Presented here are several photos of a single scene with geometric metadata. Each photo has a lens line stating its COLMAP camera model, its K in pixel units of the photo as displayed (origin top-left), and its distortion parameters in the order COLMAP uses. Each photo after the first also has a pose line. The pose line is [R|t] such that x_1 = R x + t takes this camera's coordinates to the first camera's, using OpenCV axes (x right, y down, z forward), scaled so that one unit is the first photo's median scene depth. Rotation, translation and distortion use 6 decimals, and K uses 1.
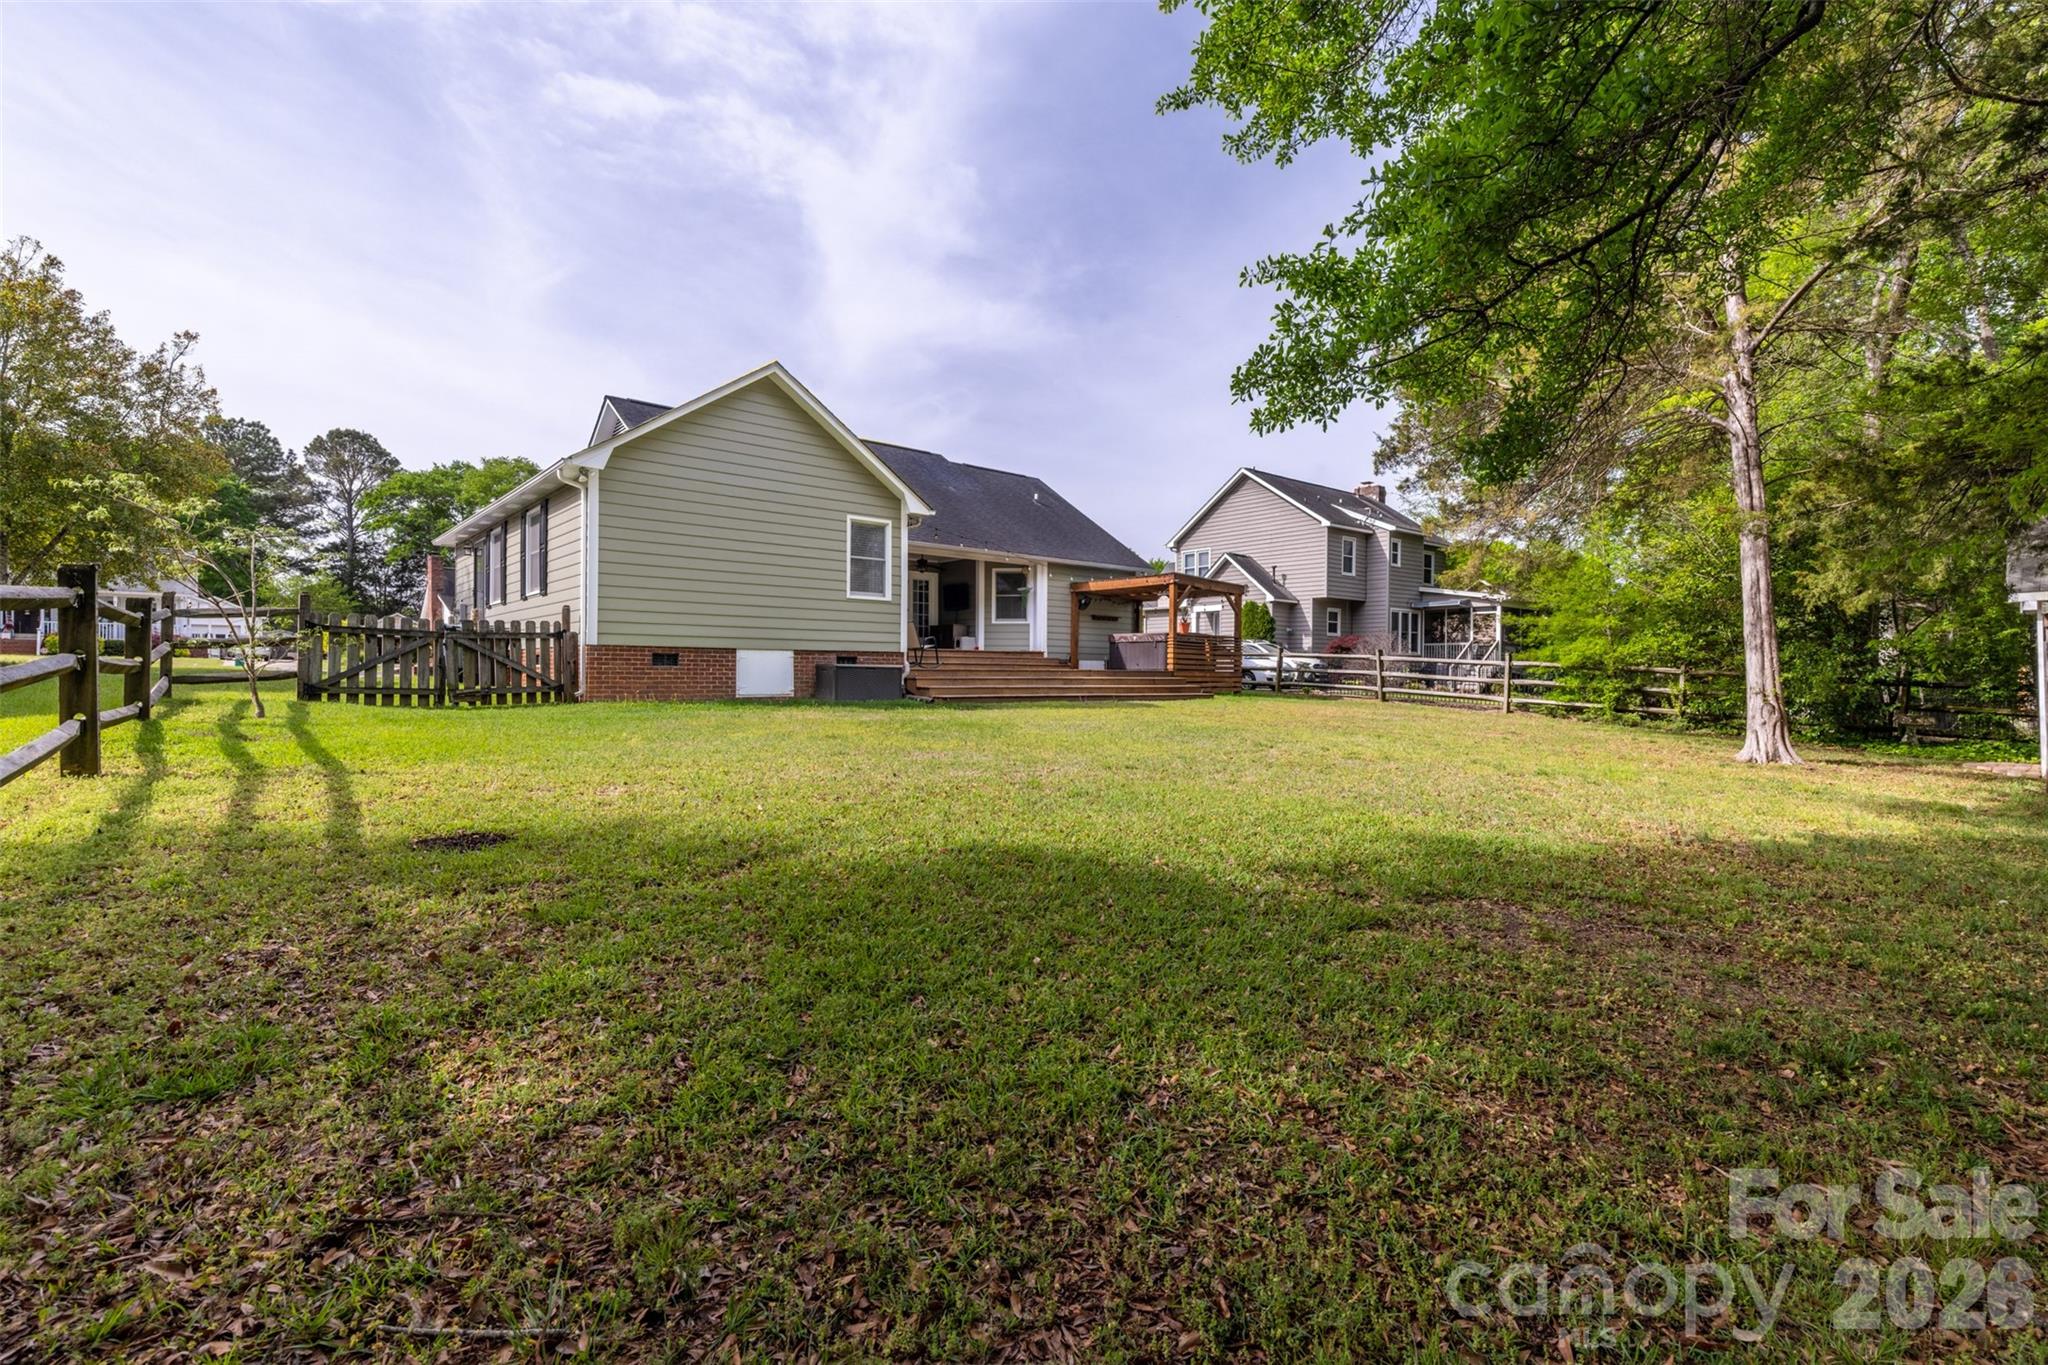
lens RADIAL K [[916.9, 0, 1024.0], [0, 916.9, 682.5], [0, 0, 1]] dist [0.016566, 0.000138]
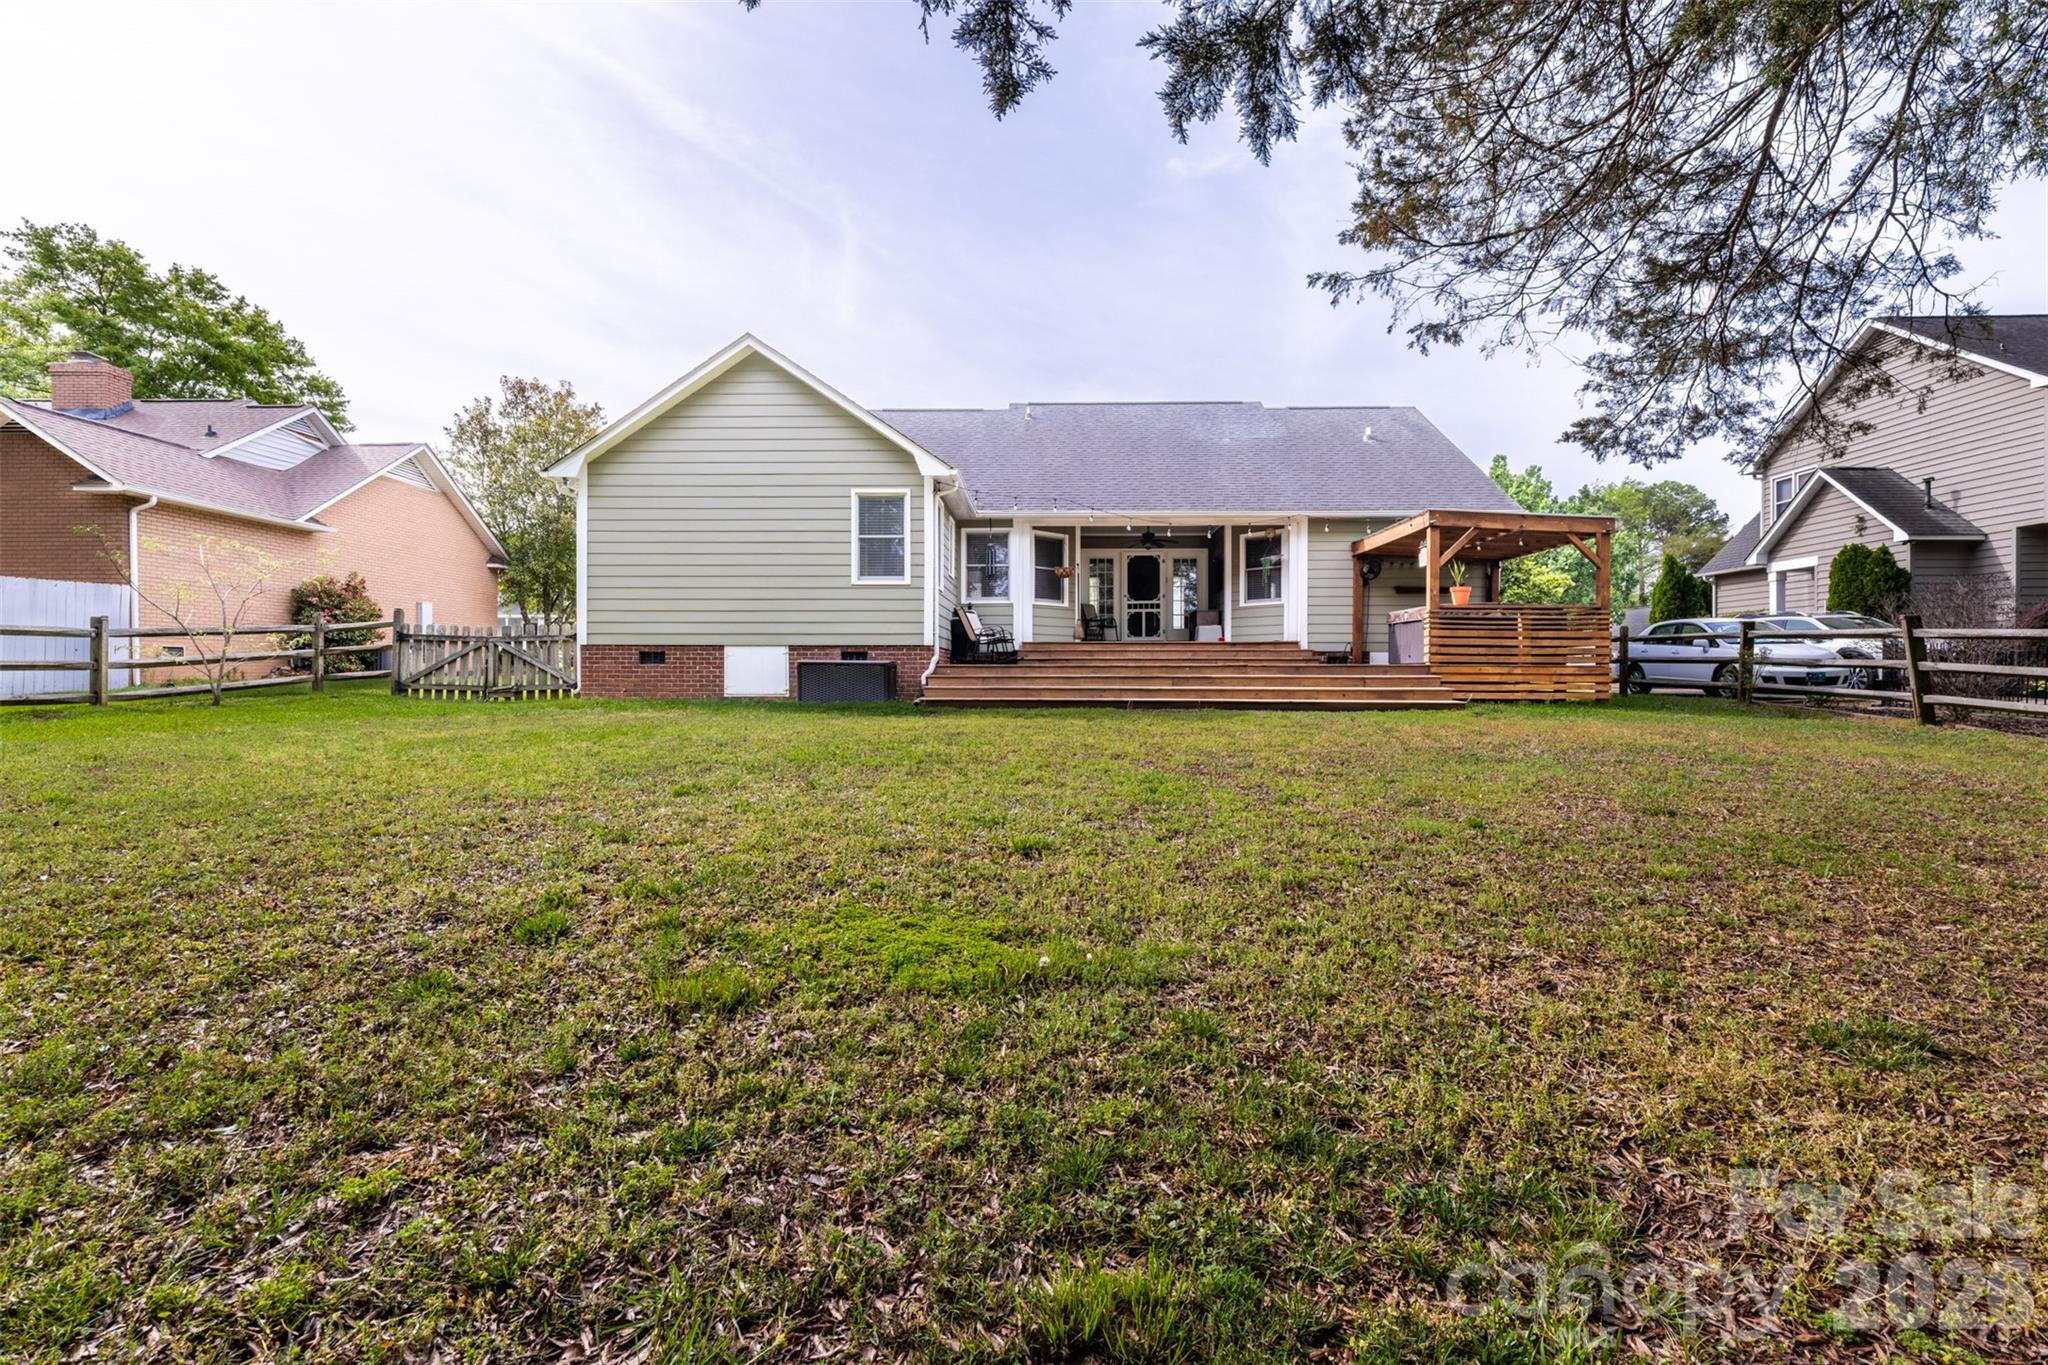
lens RADIAL K [[916.9, 0, 1024.0], [0, 916.9, 682.5], [0, 0, 1]] dist [0.016566, 0.000138]
pose [[0.746927, -0.001135, -0.664905, 0.340963], [-0.003543, 0.999978, -0.005687, 0.003594], [0.664897, 0.006604, 0.746906, 0.309083]]
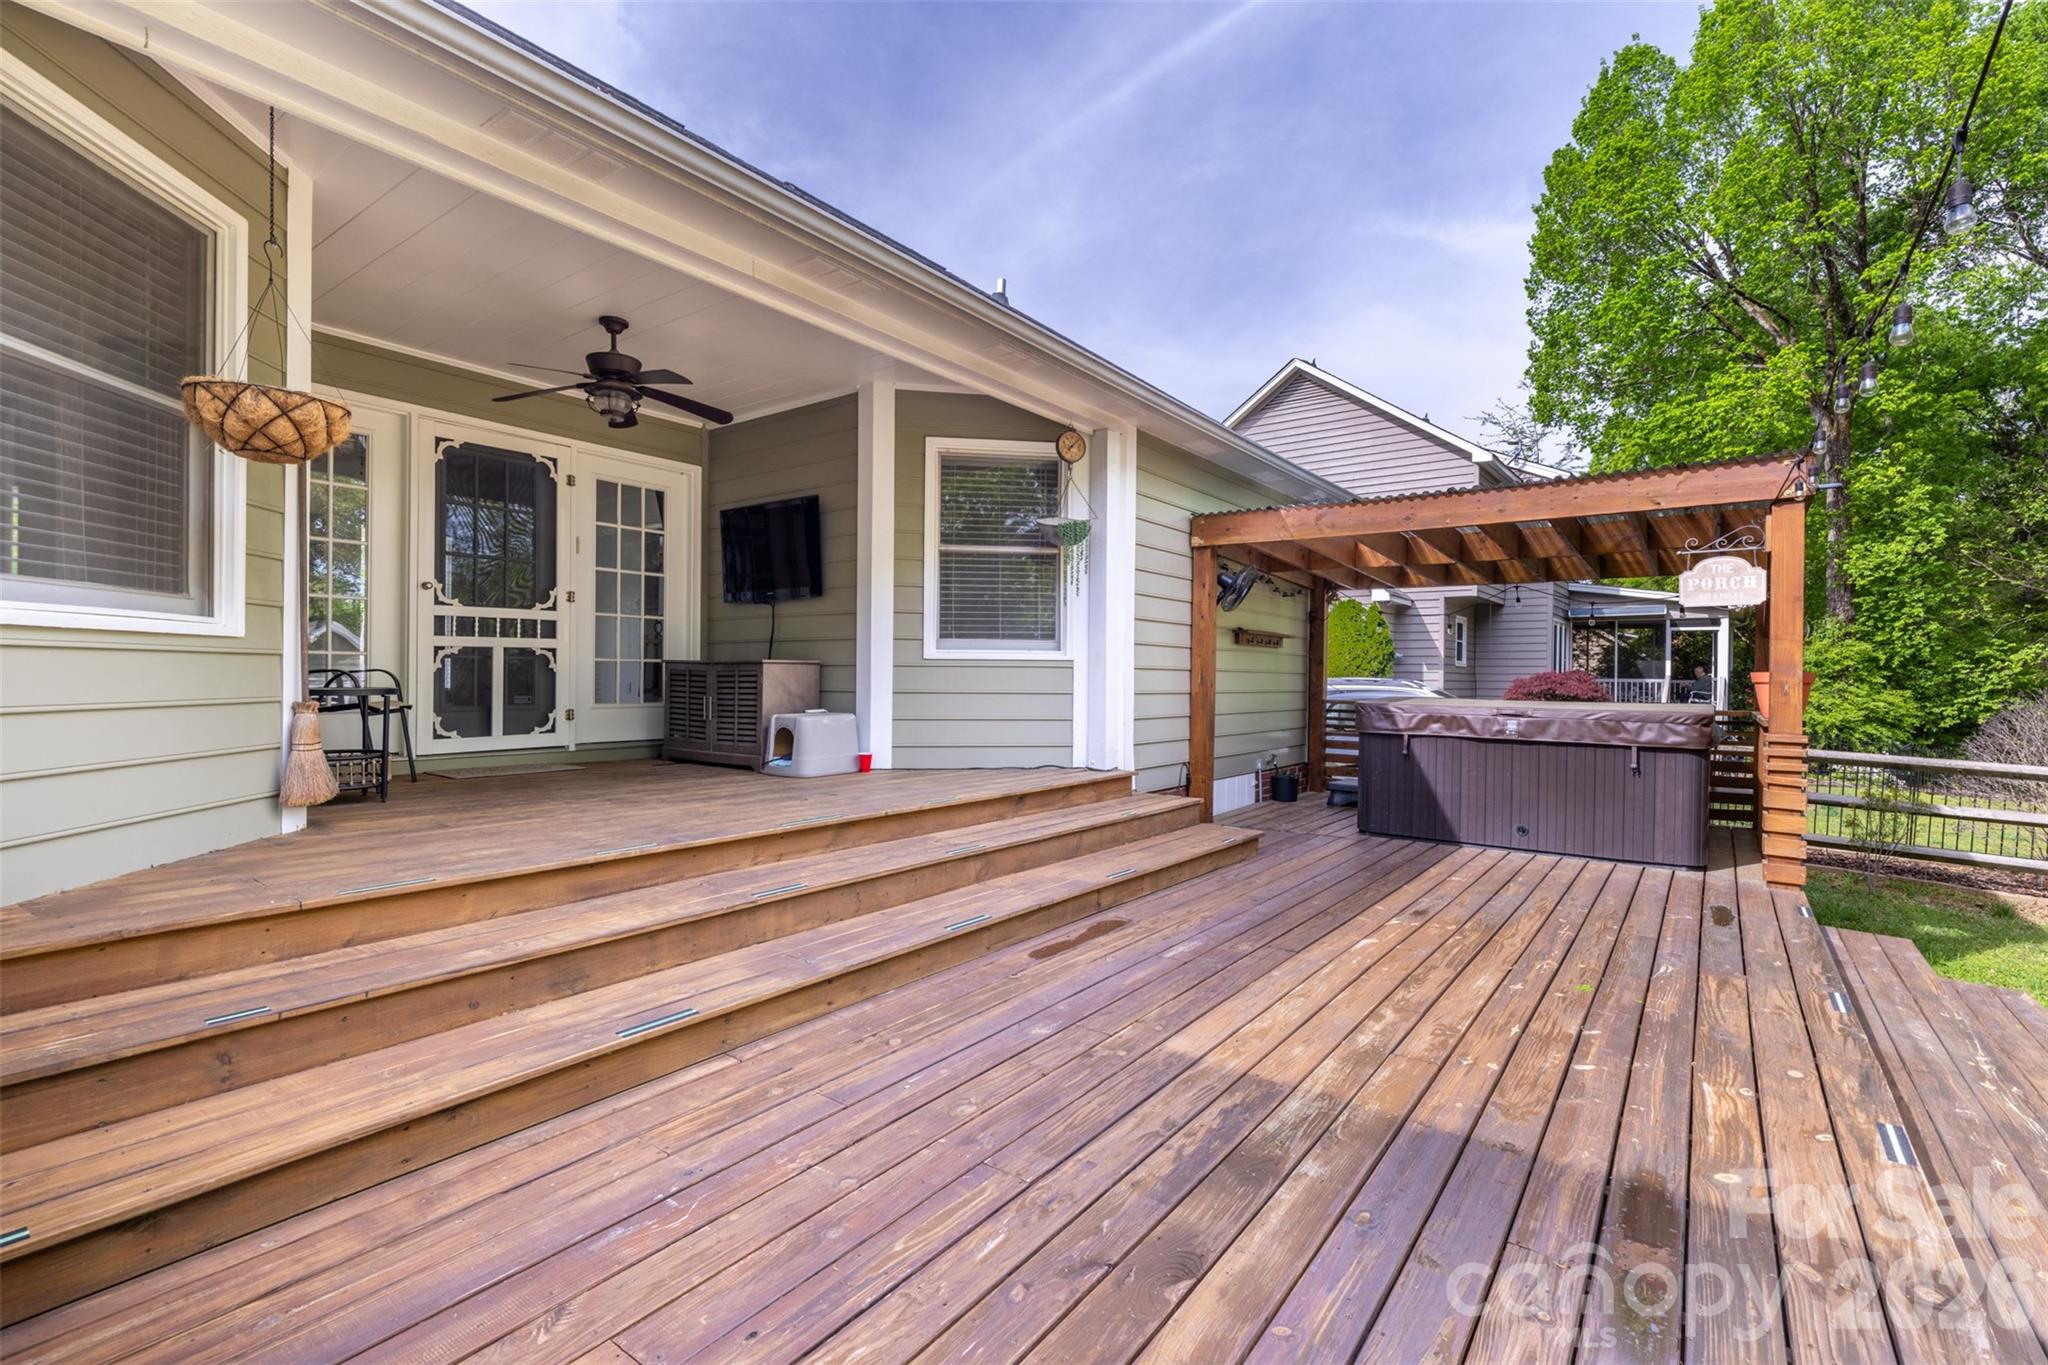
lens RADIAL K [[916.9, 0, 1024.0], [0, 916.9, 682.5], [0, 0, 1]] dist [0.016566, 0.000138]
pose [[0.978009, -0.000300, 0.208564, -0.060969], [0.001642, 0.999979, -0.006259, -0.056695], [-0.208558, 0.006464, 0.977989, 0.756854]]
